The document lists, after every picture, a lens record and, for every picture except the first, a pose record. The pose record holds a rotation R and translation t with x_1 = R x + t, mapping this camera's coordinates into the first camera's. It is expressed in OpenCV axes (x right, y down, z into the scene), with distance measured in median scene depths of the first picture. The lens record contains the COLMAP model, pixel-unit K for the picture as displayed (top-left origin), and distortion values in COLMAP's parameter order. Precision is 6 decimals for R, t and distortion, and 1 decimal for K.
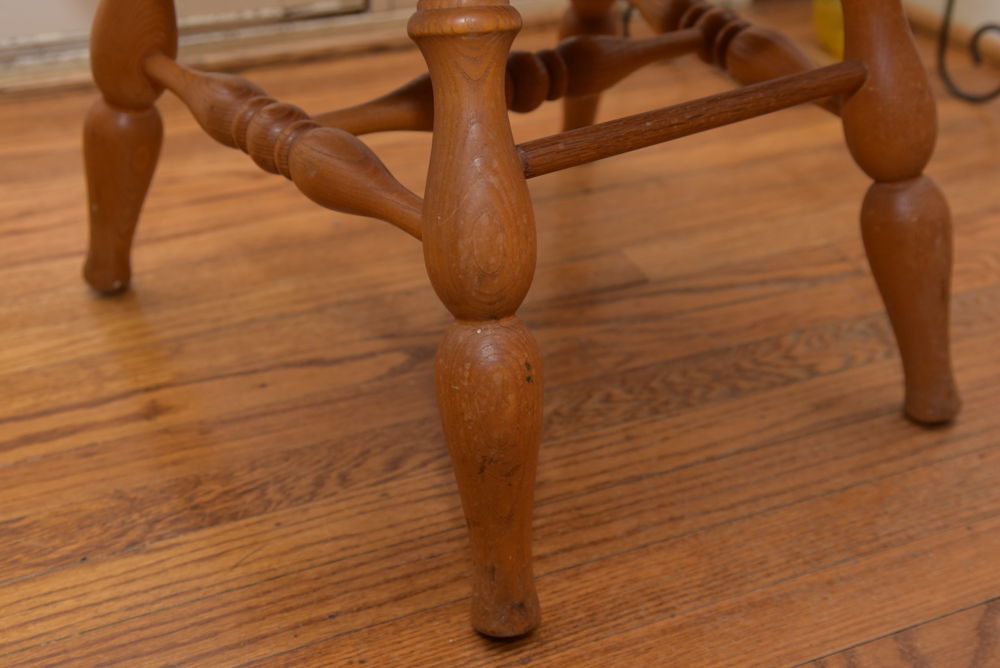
lens RADIAL K [[1161.3, 0, 500.0], [0, 1161.3, 334.0], [0, 0, 1]] dist [-0.000926, 0.044907]
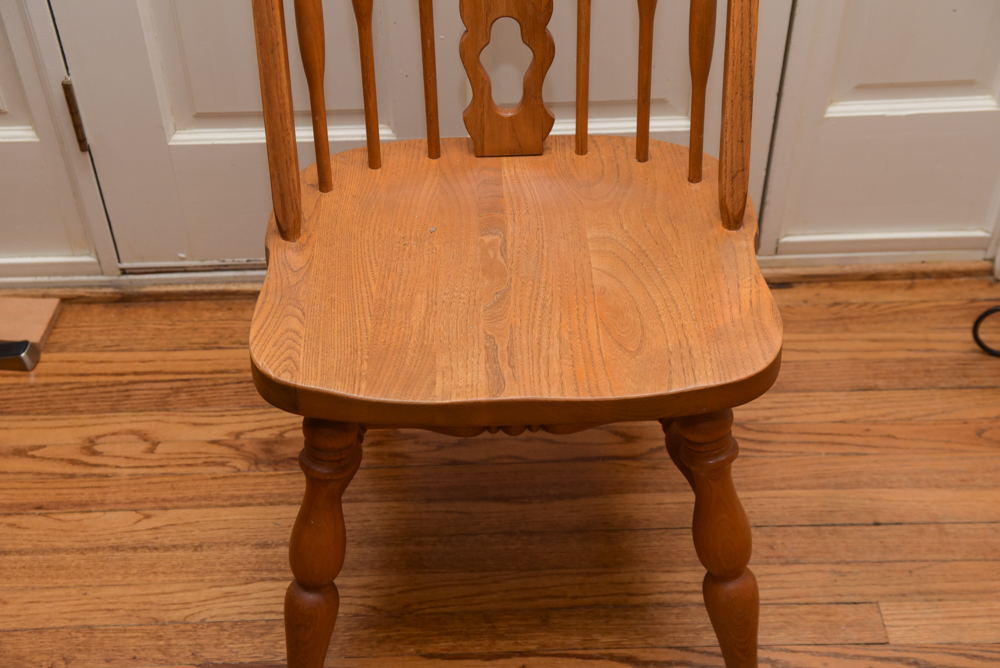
lens RADIAL K [[1392.0, 0, 500.0], [0, 1392.0, 334.0], [0, 0, 1]] dist [0.084316, 0.042235]
pose [[0.935292, 0.234788, -0.264770, 0.068757], [-0.185986, 0.962668, 0.196670, -0.785417], [0.301061, -0.134701, 0.944043, -0.773526]]
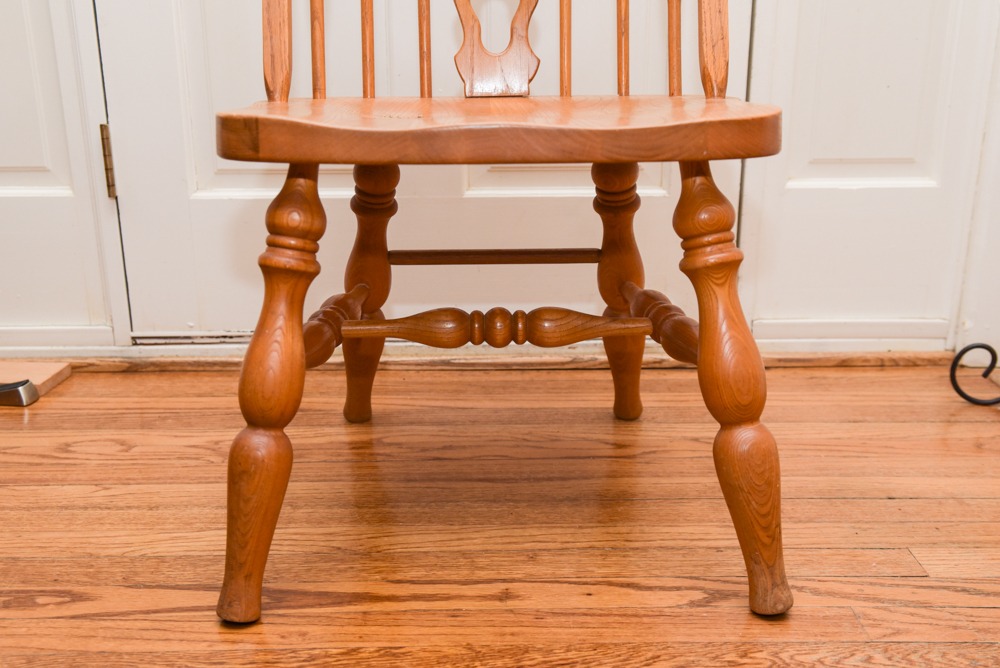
lens RADIAL K [[1067.9, 0, 500.0], [0, 1067.9, 334.0], [0, 0, 1]] dist [-0.013048, 0.052044]
pose [[0.932259, 0.104990, -0.346224, 0.091018], [-0.196646, 0.950313, -0.241321, 0.081810], [0.303685, 0.293057, 0.906583, -0.206480]]
